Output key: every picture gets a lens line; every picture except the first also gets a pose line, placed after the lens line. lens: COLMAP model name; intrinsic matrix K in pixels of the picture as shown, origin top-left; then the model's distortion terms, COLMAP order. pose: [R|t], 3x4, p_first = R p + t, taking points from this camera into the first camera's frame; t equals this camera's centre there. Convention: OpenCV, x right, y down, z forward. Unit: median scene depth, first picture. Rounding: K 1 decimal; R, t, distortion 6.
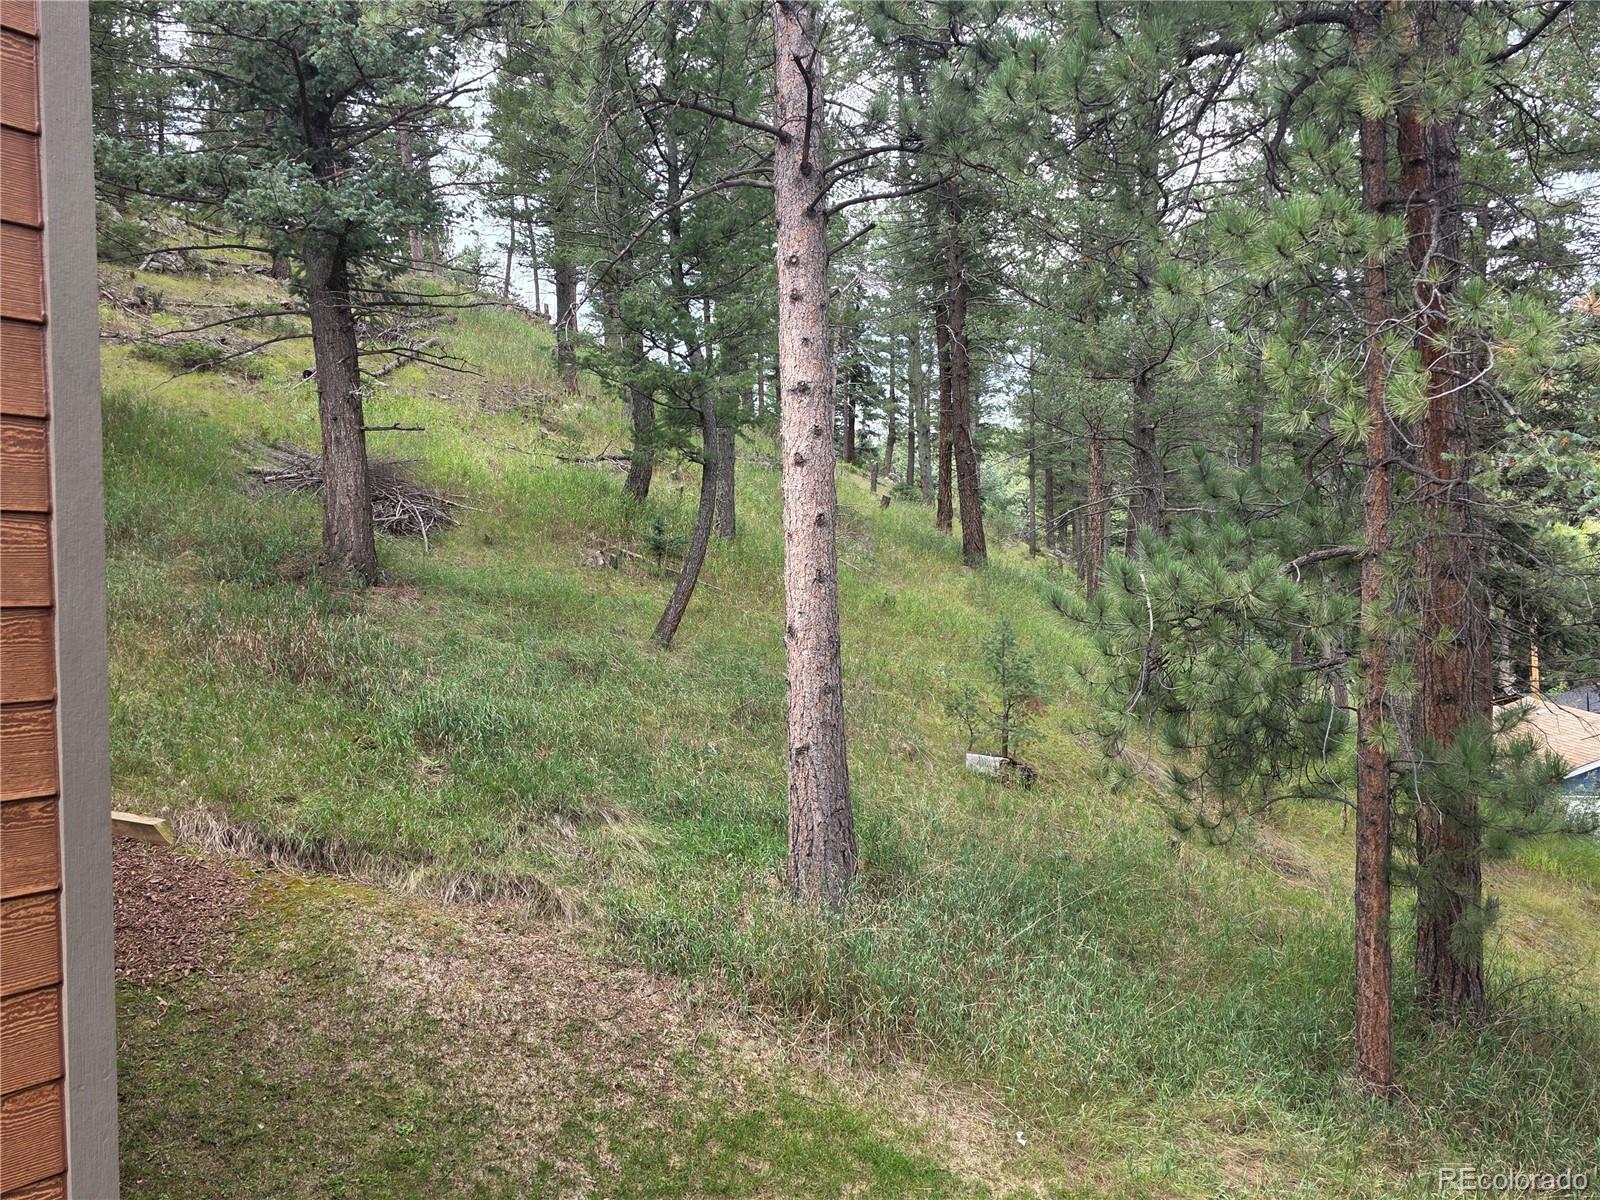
lens RADIAL K [[1299.6, 0, 801.6], [0, 1299.6, 598.7], [0, 0, 1]] dist [0.078977, -0.082662]
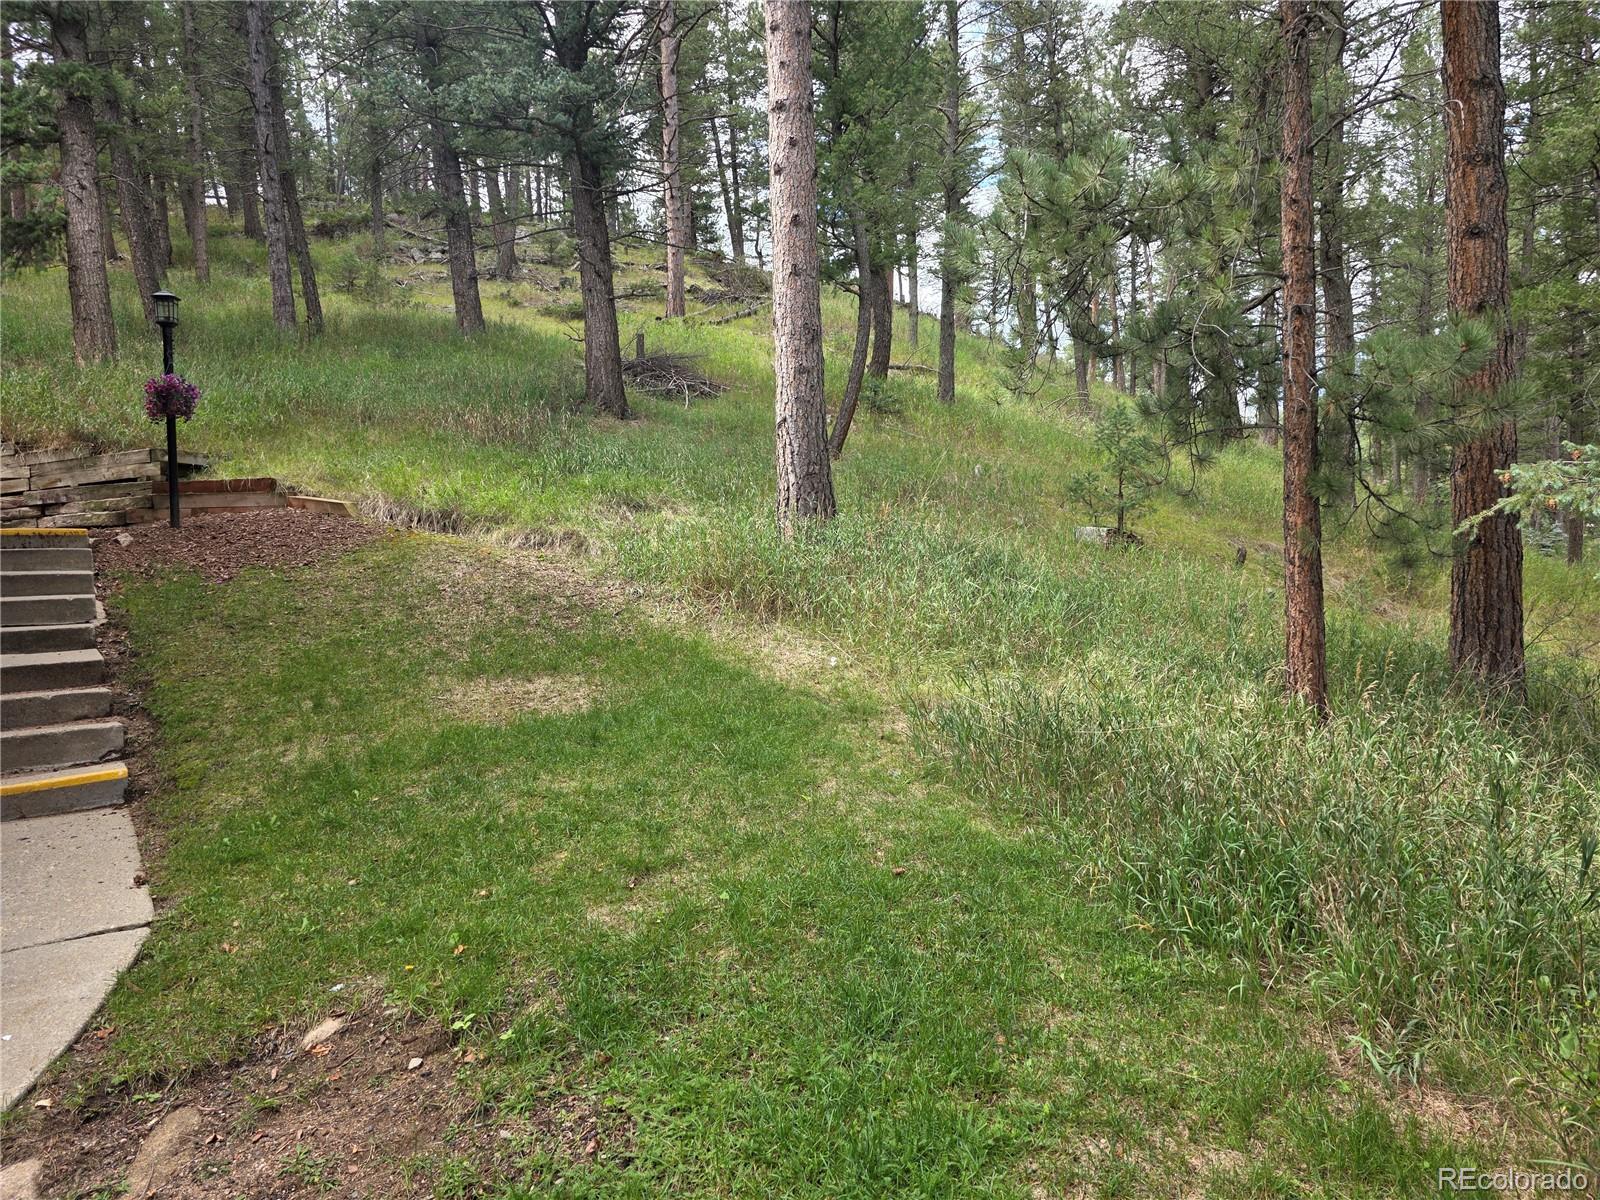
lens RADIAL K [[1076.2, 0, 798.6], [0, 1076.2, 600.3], [0, 0, 1]] dist [0.003878, -0.006614]
pose [[0.941126, -0.008194, -0.337957, 0.330743], [0.018571, 0.999450, 0.027482, 0.244254], [0.337546, -0.032140, 0.940760, 0.108184]]
